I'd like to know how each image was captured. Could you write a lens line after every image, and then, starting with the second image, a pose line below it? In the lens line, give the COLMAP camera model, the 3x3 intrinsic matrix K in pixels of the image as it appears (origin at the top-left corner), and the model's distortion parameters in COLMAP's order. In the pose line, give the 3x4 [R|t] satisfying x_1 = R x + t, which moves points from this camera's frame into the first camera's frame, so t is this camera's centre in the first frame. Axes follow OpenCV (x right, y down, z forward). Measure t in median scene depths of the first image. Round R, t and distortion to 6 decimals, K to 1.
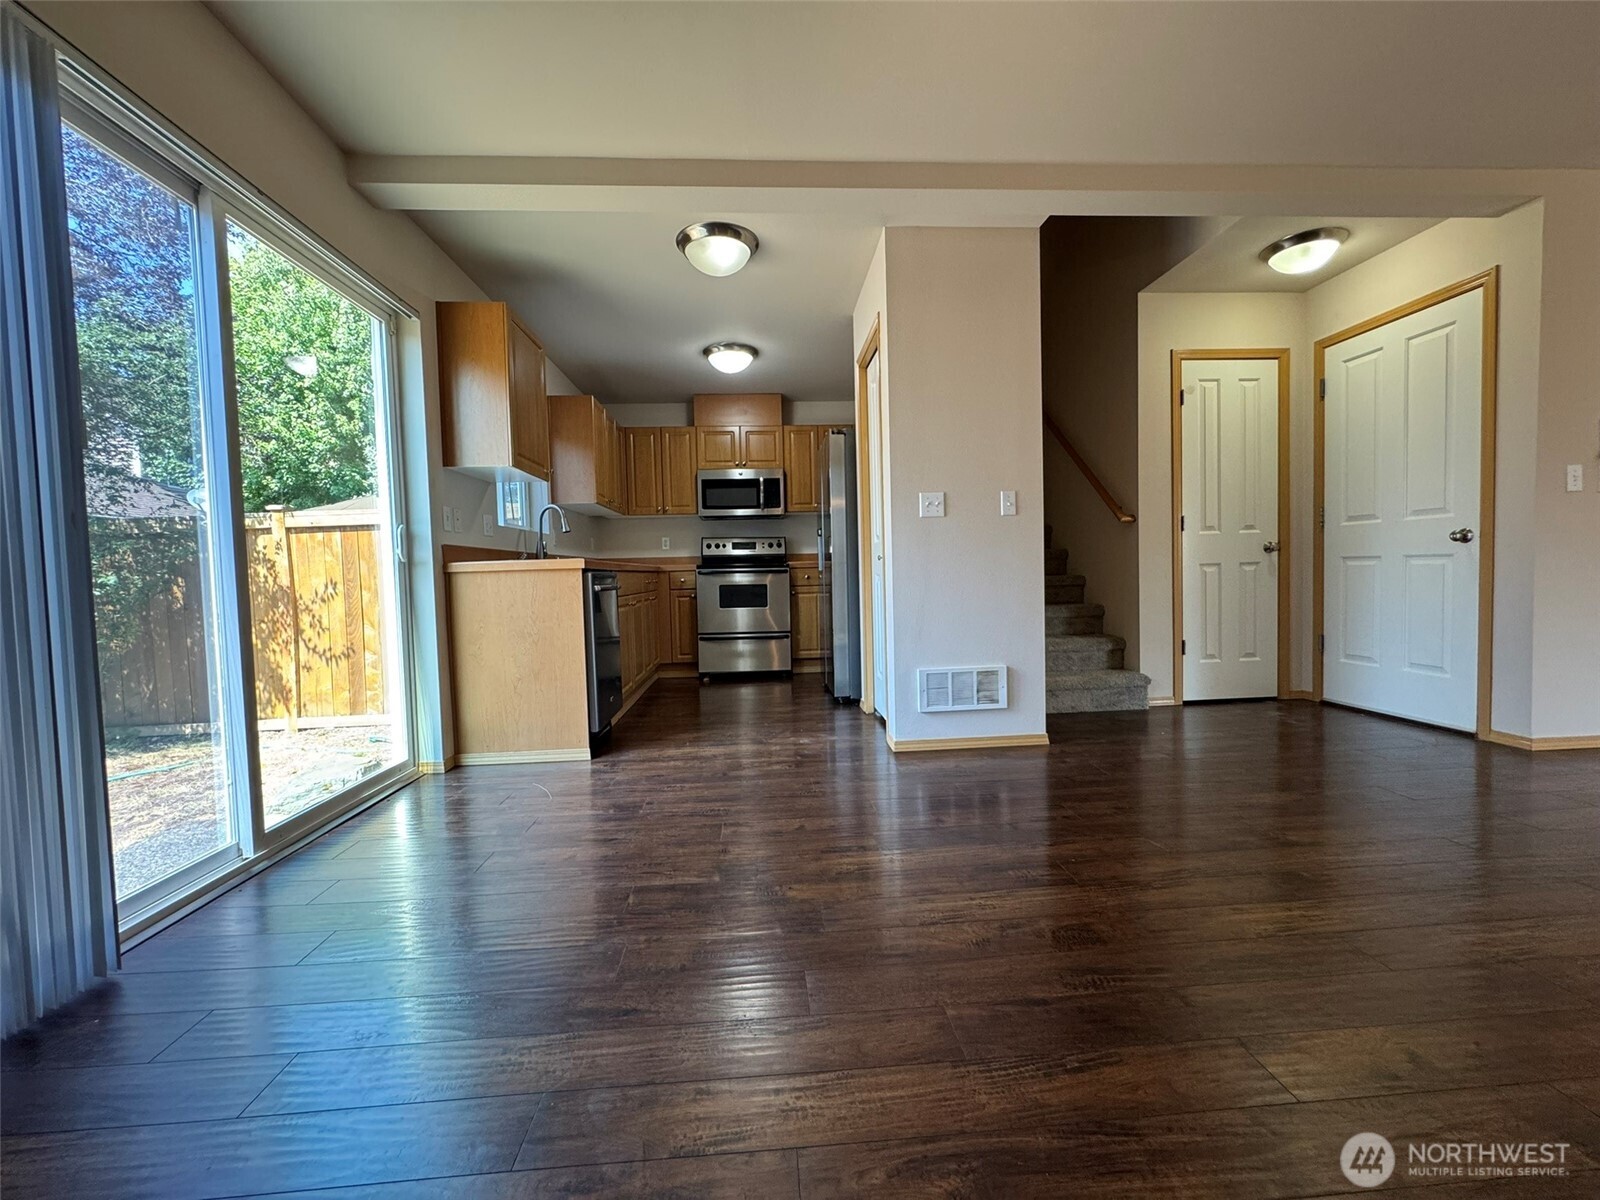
lens RADIAL K [[641.4, 0, 796.8], [0, 641.4, 600.0], [0, 0, 1]] dist [-0.007887, 0.001931]
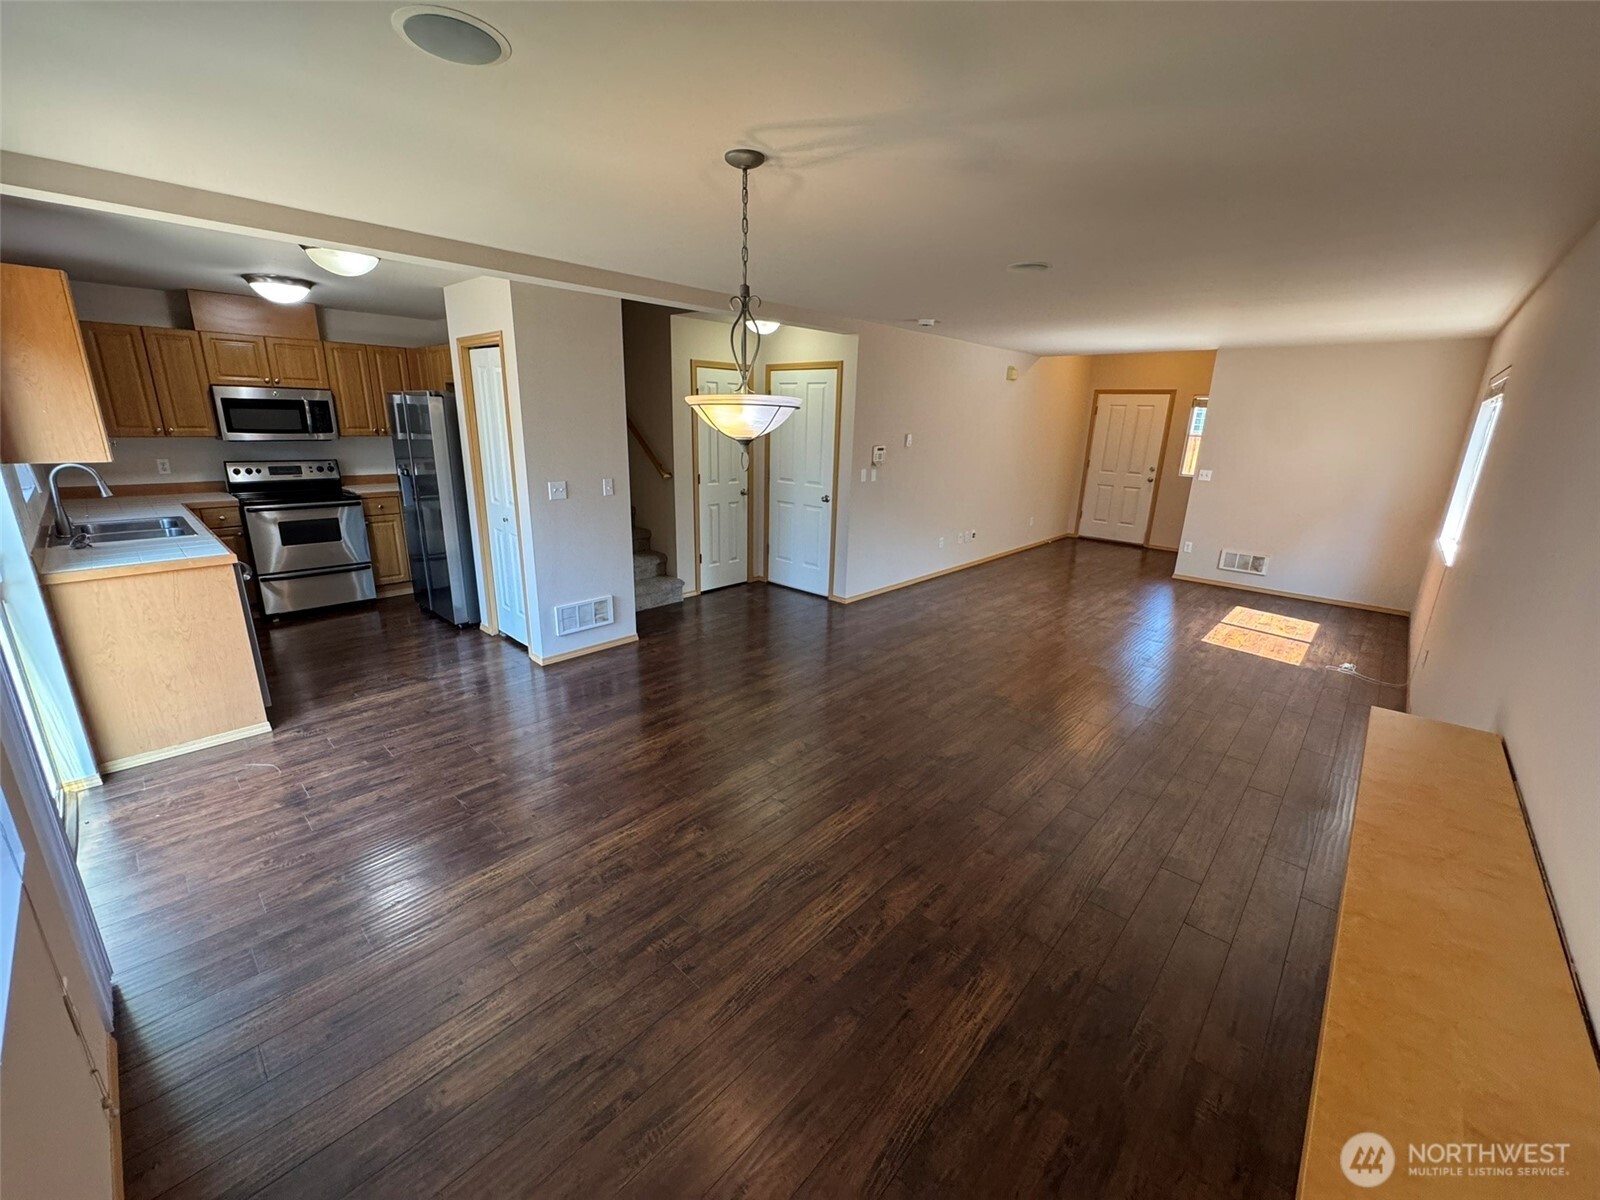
lens RADIAL K [[641.4, 0, 800.9], [0, 641.4, 600.6], [0, 0, 1]] dist [-0.007887, 0.001931]
pose [[0.723869, -0.145740, 0.674369, -0.368669], [-0.016384, 0.973528, 0.227978, -0.236204], [-0.689742, -0.176075, 0.702320, -0.368910]]
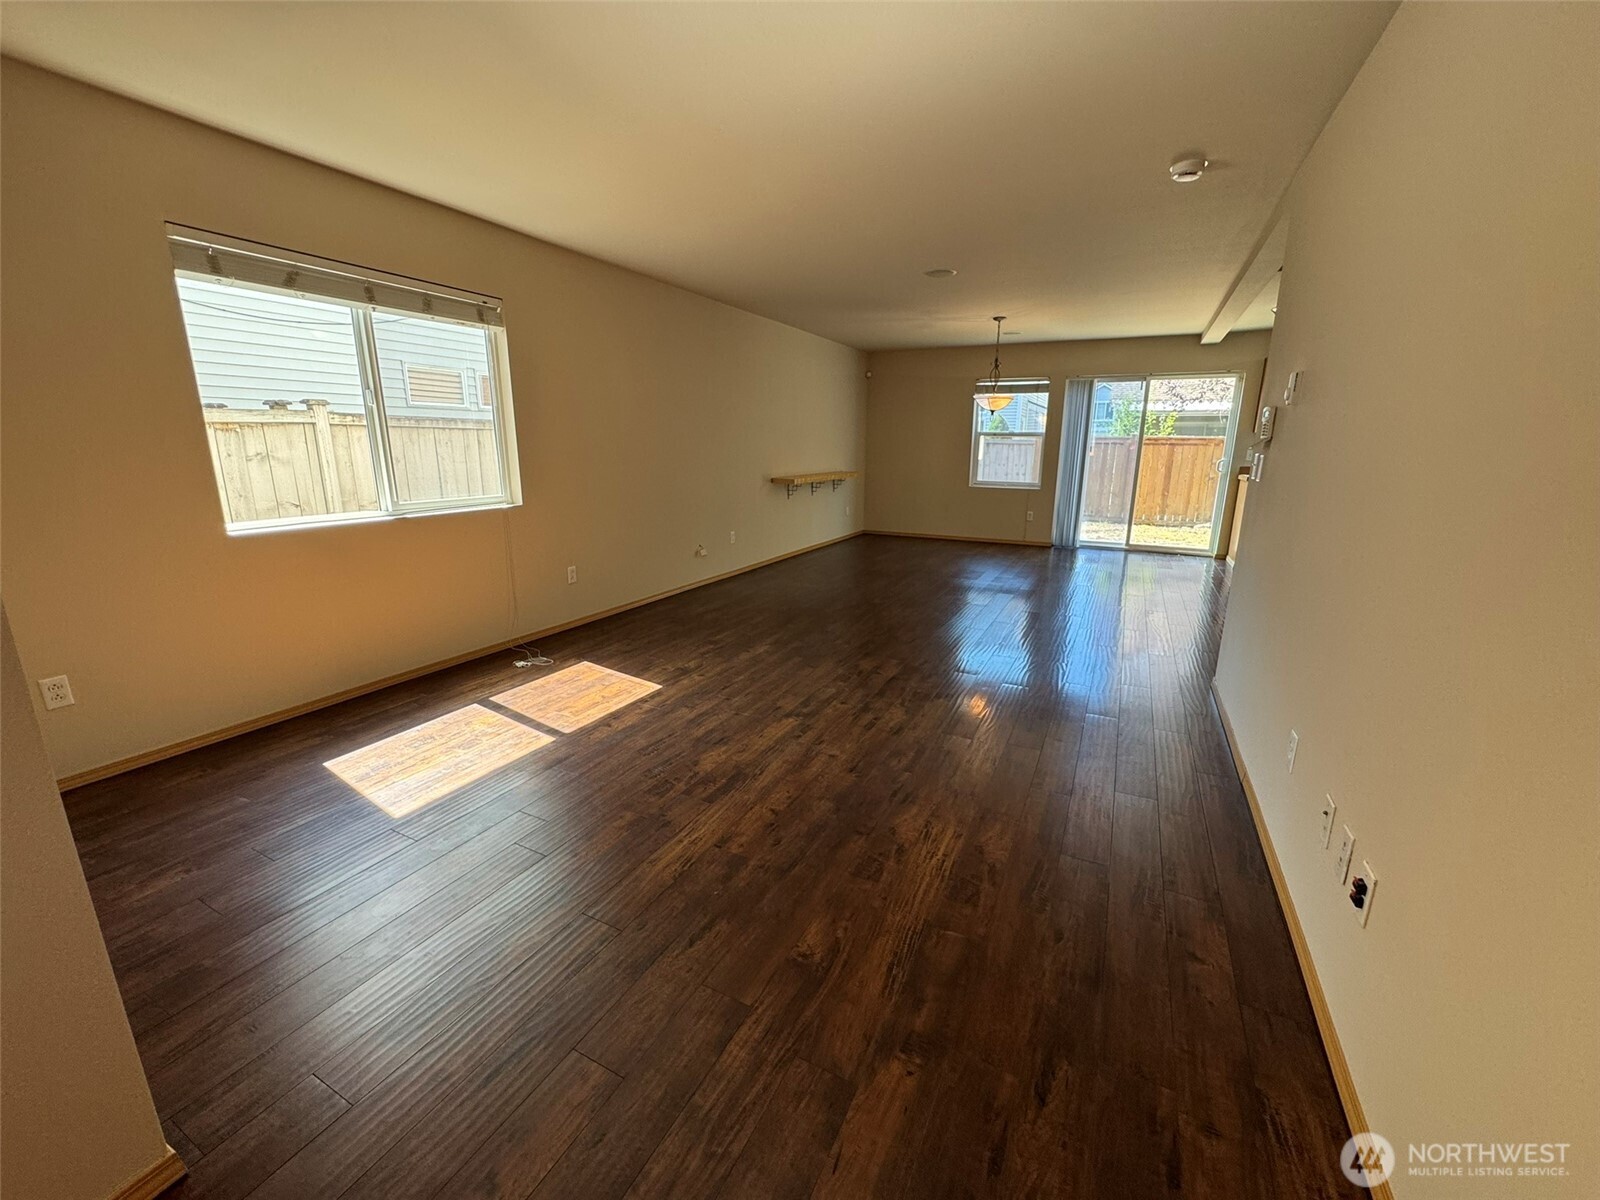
lens RADIAL K [[641.4, 0, 806.3], [0, 641.4, 600.8], [0, 0, 1]] dist [-0.007887, 0.001931]
pose [[-0.503373, 0.231628, -0.832445, 2.288511], [-0.029049, 0.958319, 0.284219, -0.231360], [0.863581, 0.167250, -0.475663, 0.790653]]
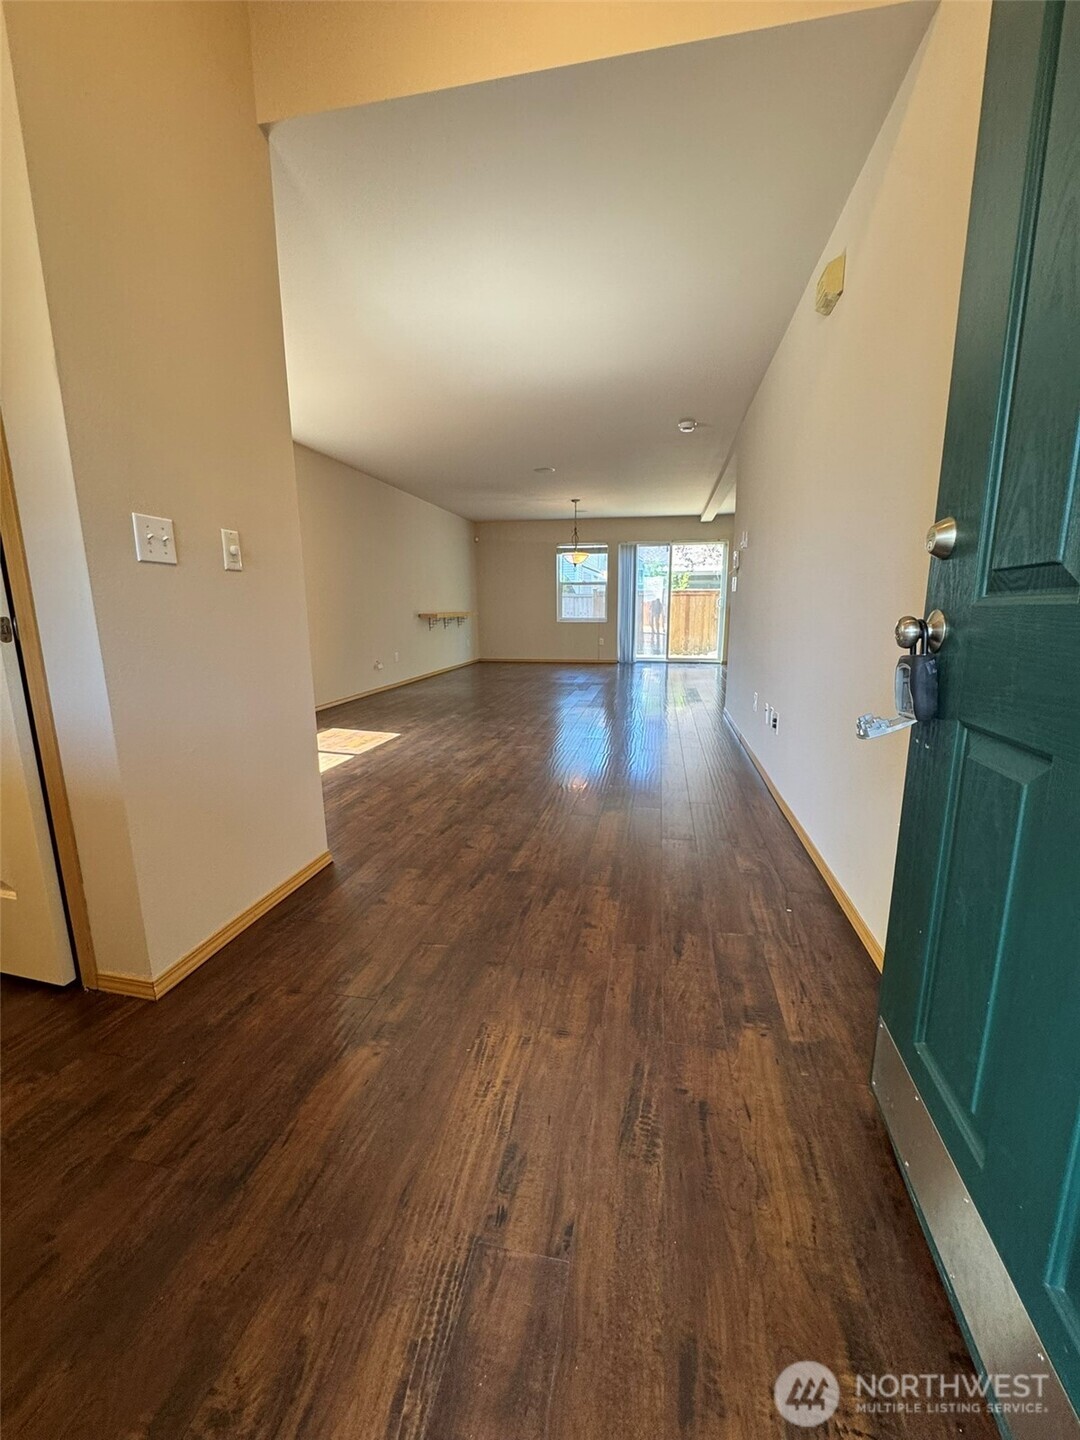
lens RADIAL K [[577.3, 0, 542.1], [0, 577.3, 720.5], [0, 0, 1]] dist [-0.007887, 0.001931]
pose [[-0.258477, 0.217647, -0.941180, 2.839159], [-0.026298, 0.972342, 0.232076, -0.159692], [0.965659, 0.084738, -0.245604, 0.795057]]
